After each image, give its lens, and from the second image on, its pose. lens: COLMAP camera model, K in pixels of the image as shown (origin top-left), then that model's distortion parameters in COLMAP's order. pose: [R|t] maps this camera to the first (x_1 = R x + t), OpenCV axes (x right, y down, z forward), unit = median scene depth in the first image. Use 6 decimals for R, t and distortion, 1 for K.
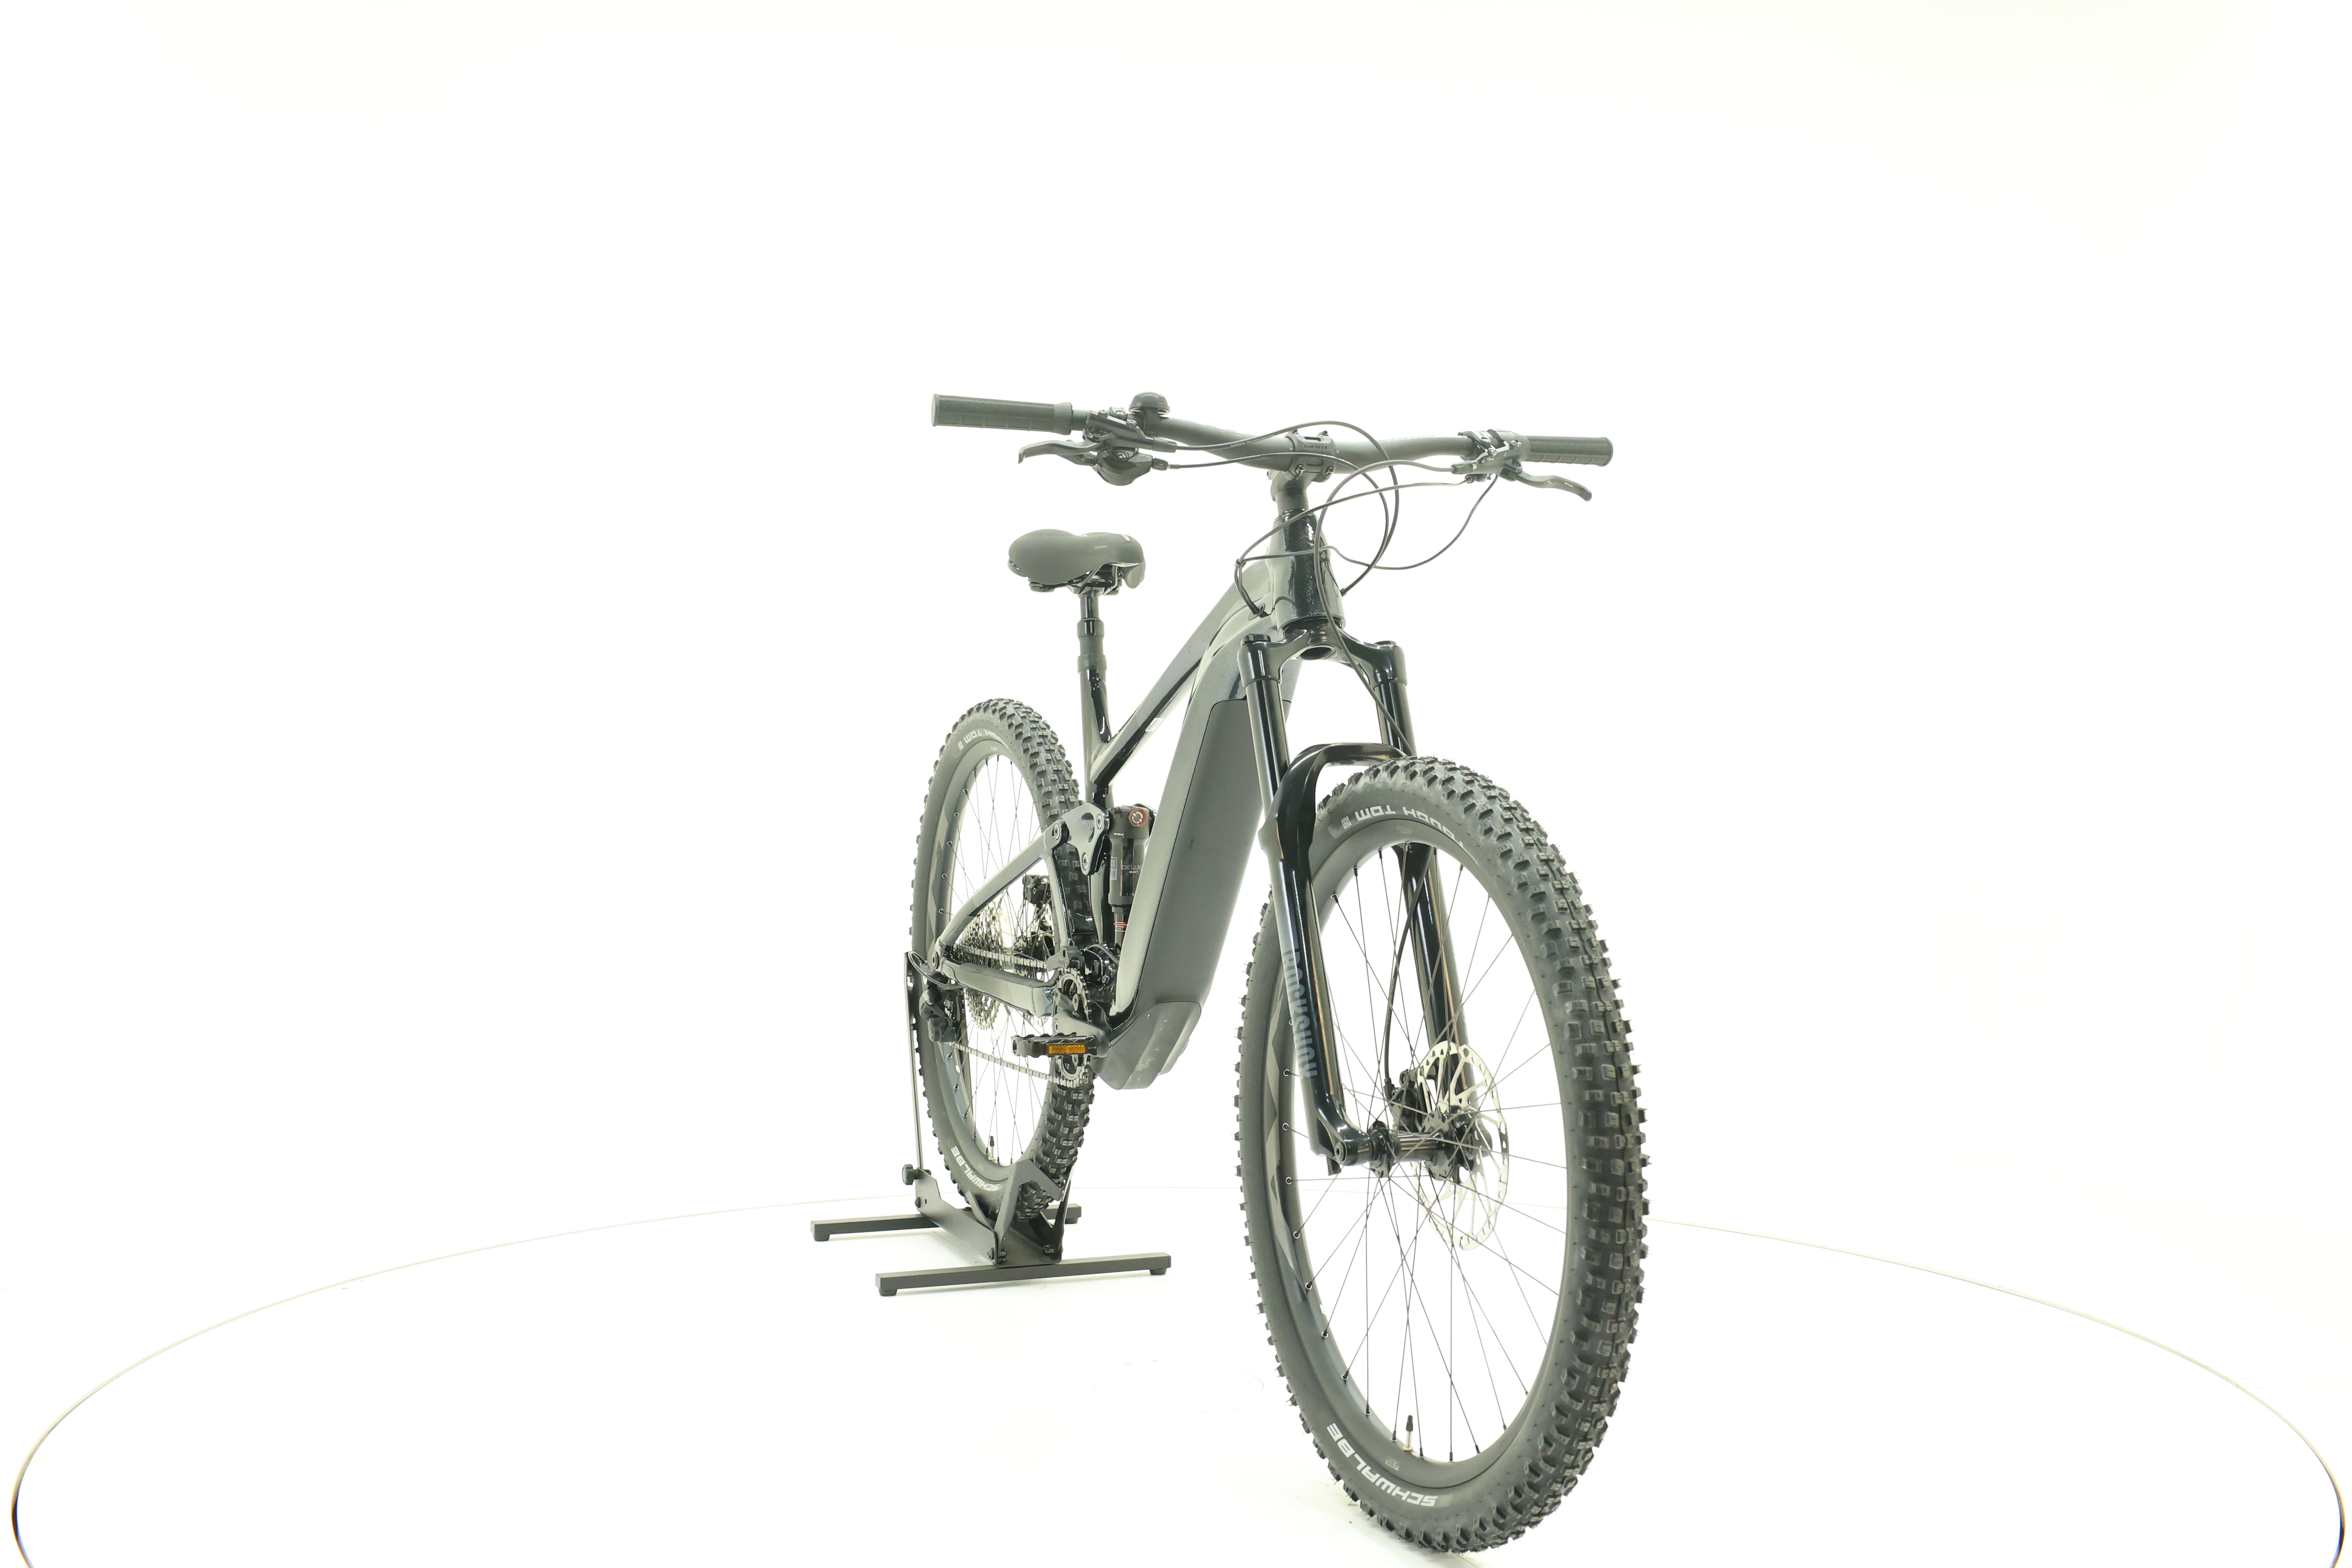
lens RADIAL K [[2520.4, 0, 1177.4], [0, 2520.4, 785.8], [0, 0, 1]] dist [0.013436, 0.000000]
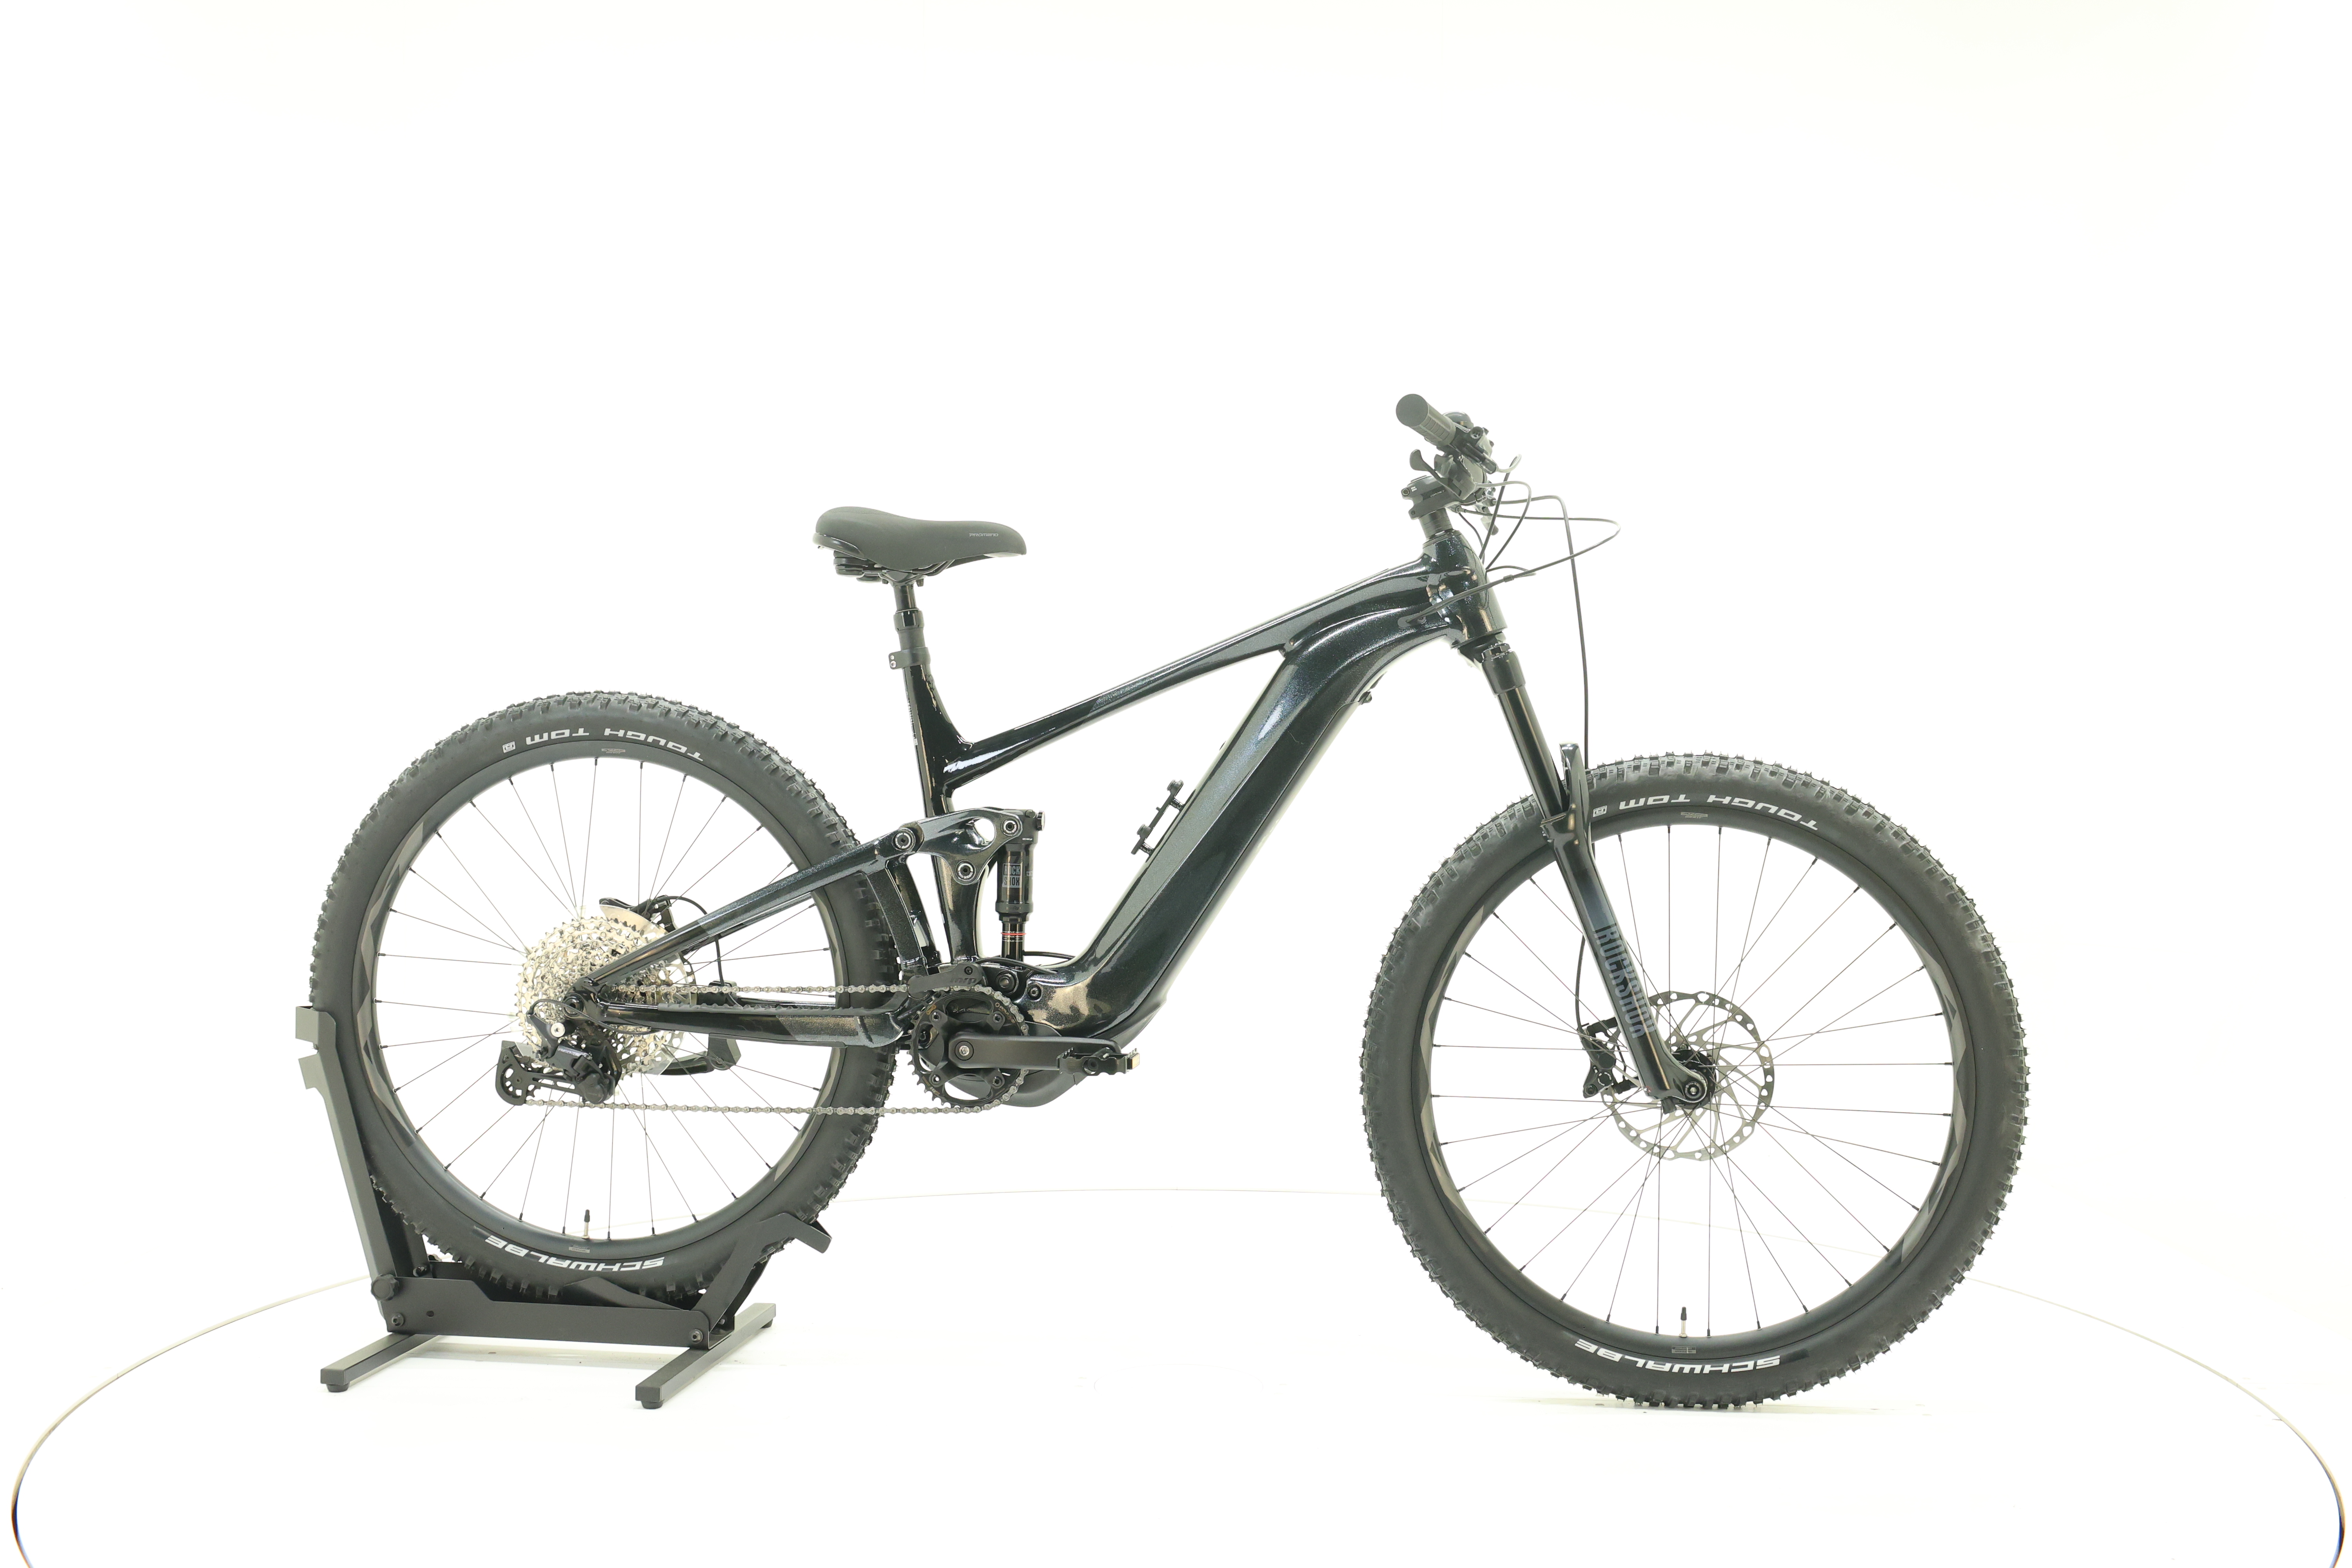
lens RADIAL K [[2520.4, 0, 1178.4], [0, 2520.4, 782.5], [0, 0, 1]] dist [0.013436, 0.000000]
pose [[0.502812, -0.019620, 0.864173, -0.970111], [0.017472, 0.999769, 0.012533, -0.015356], [-0.864219, 0.008798, 0.503038, 0.558724]]
